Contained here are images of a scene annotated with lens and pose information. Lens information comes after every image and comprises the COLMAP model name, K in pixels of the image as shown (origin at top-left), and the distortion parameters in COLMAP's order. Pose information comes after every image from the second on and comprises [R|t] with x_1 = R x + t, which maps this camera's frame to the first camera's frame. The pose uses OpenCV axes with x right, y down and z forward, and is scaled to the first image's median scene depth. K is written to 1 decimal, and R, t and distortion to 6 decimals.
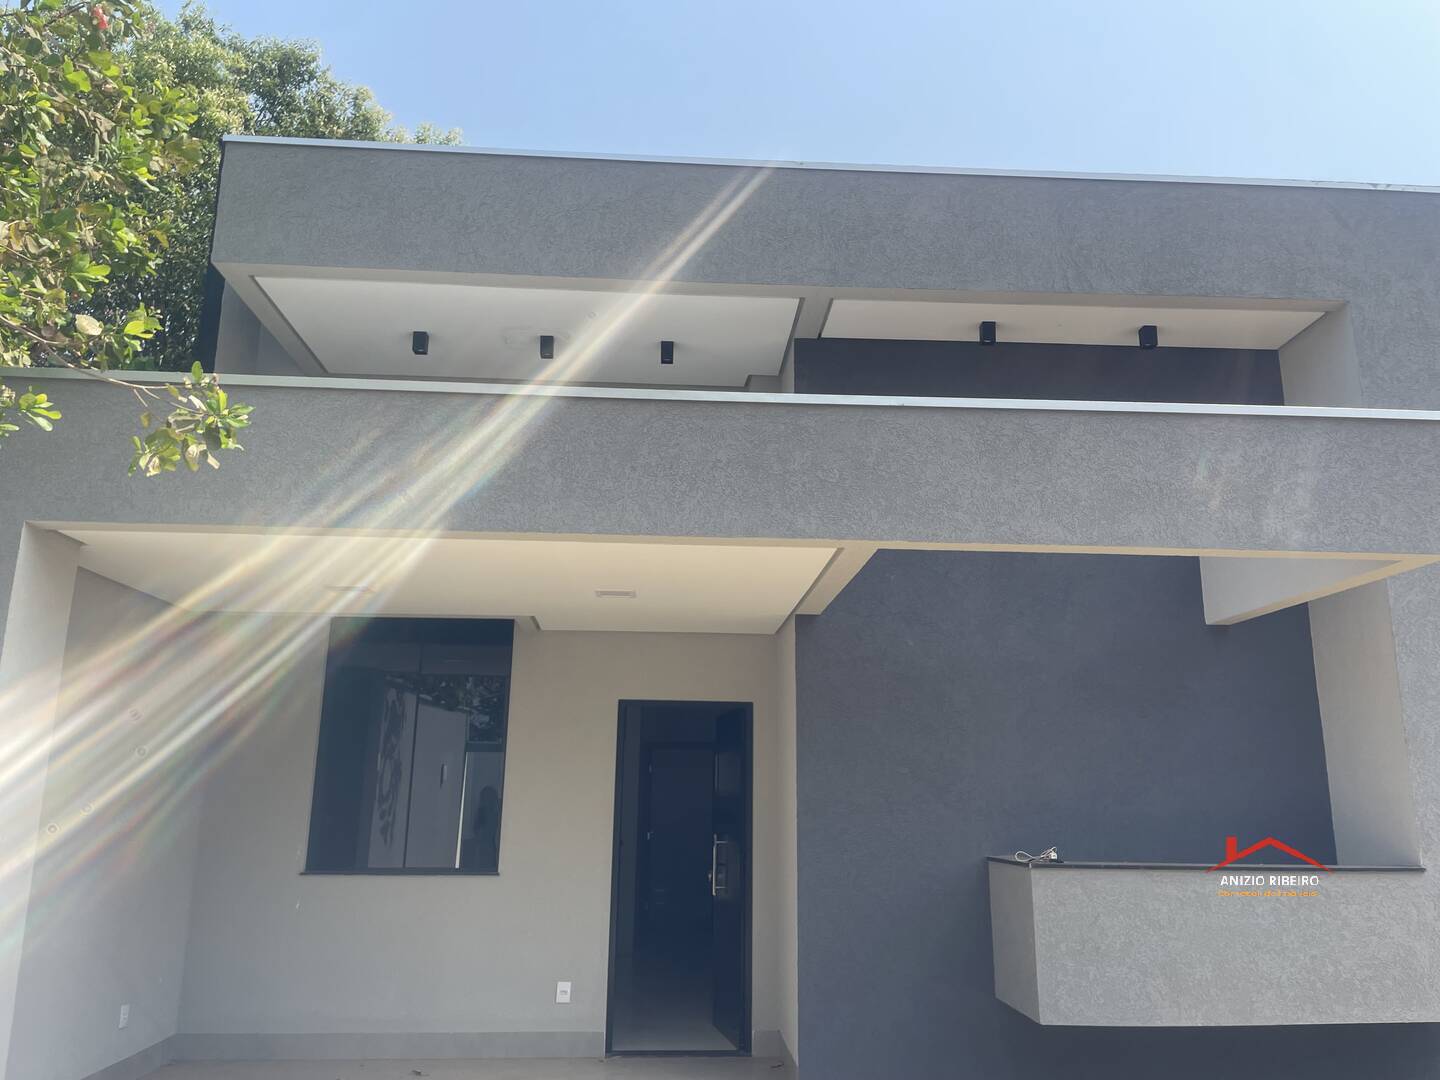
lens RADIAL K [[1101.5, 0, 726.2], [0, 1101.5, 531.4], [0, 0, 1]] dist [0.088516, -0.109375]
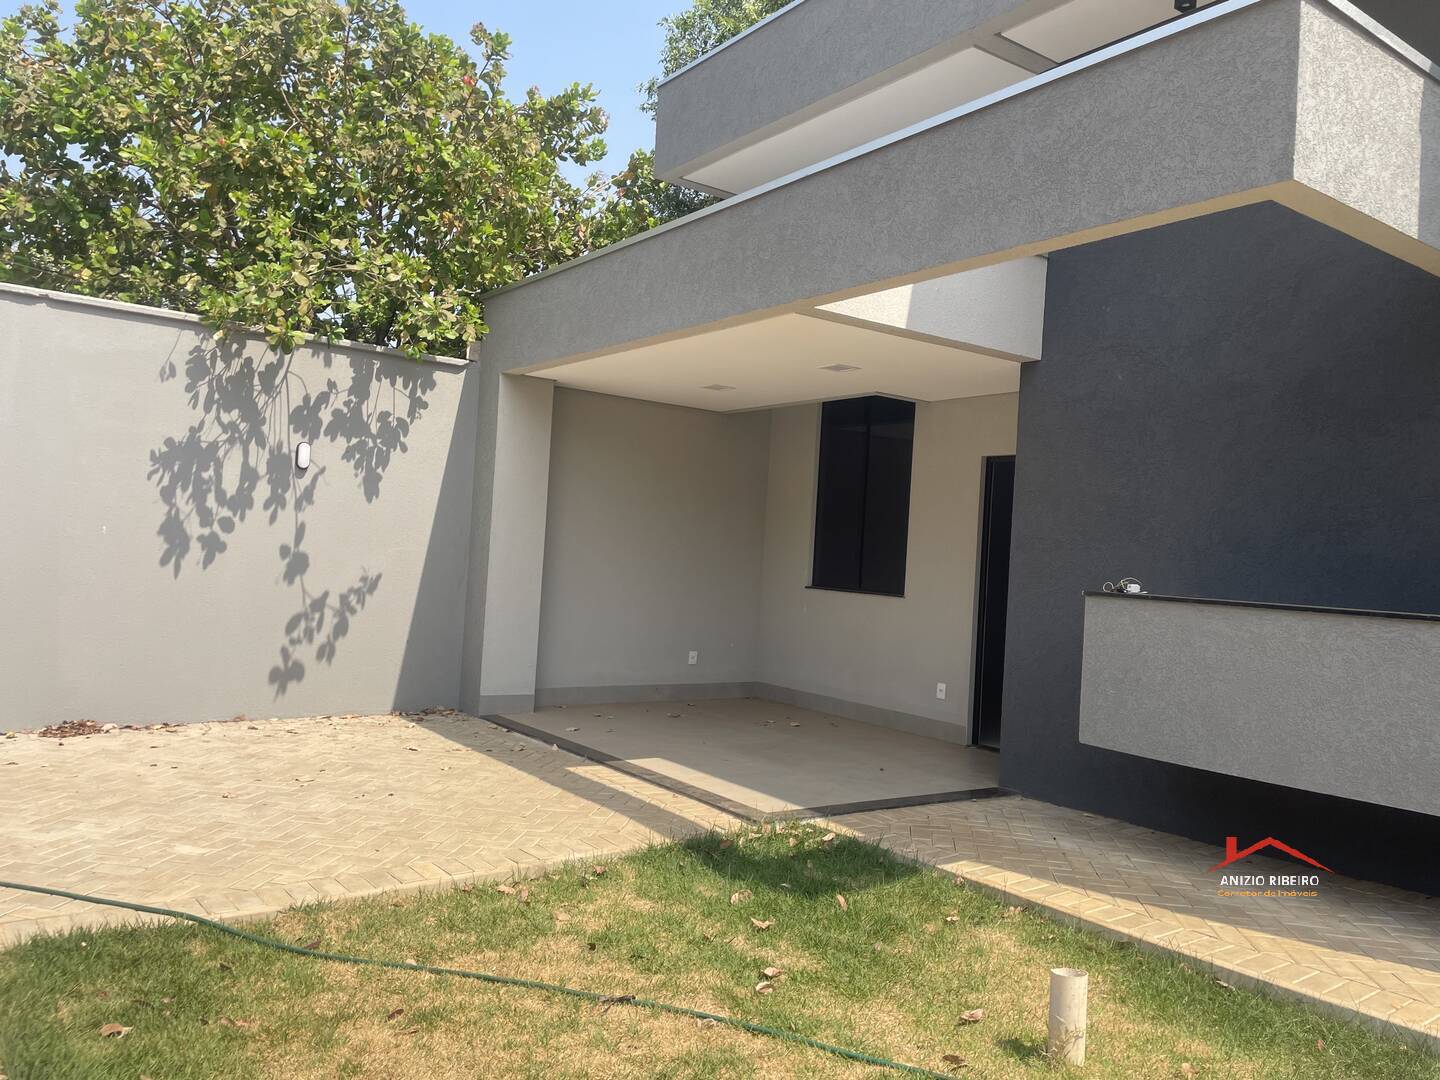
lens RADIAL K [[1101.5, 0, 726.1], [0, 1101.5, 538.0], [0, 0, 1]] dist [0.088516, -0.109375]
pose [[0.528854, 0.008701, -0.848668, 0.938184], [0.143616, 0.984610, 0.099590, 0.109430], [0.836473, -0.174551, 0.519466, 0.235360]]
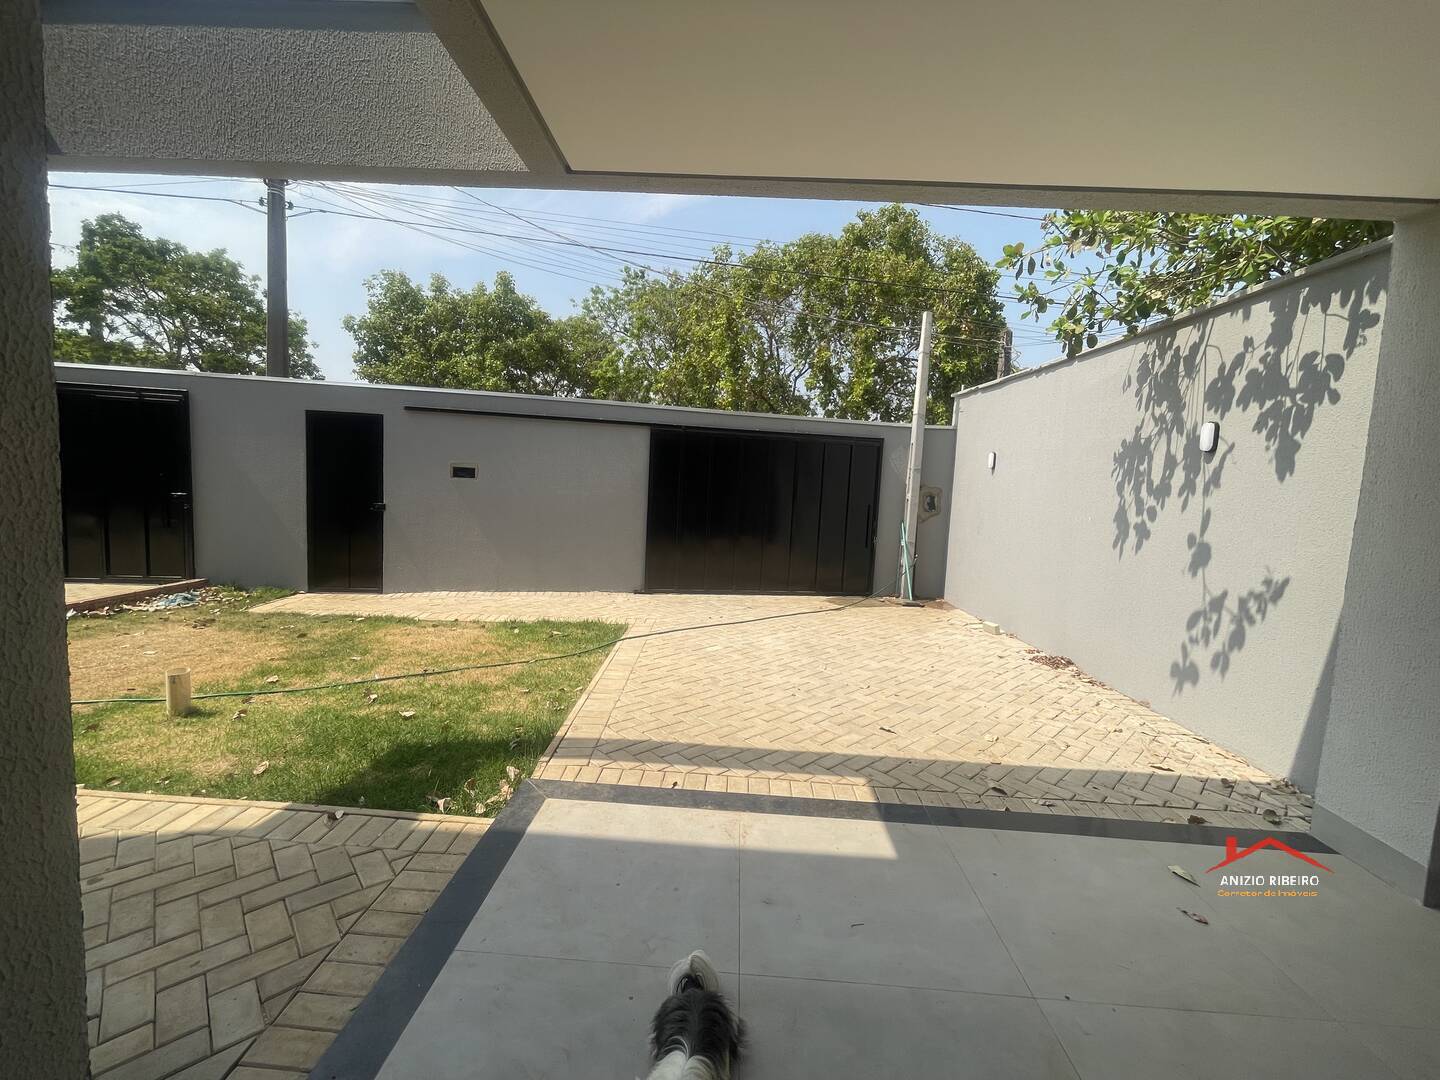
lens RADIAL K [[581.8, 0, 719.3], [0, 581.8, 539.9], [0, 0, 1]] dist [-0.004636, 0.001602]
pose [[-0.994051, -0.069125, 0.084166, -0.064006], [-0.079934, 0.987928, -0.132696, 0.321810], [-0.073978, -0.138634, -0.987577, 1.222104]]
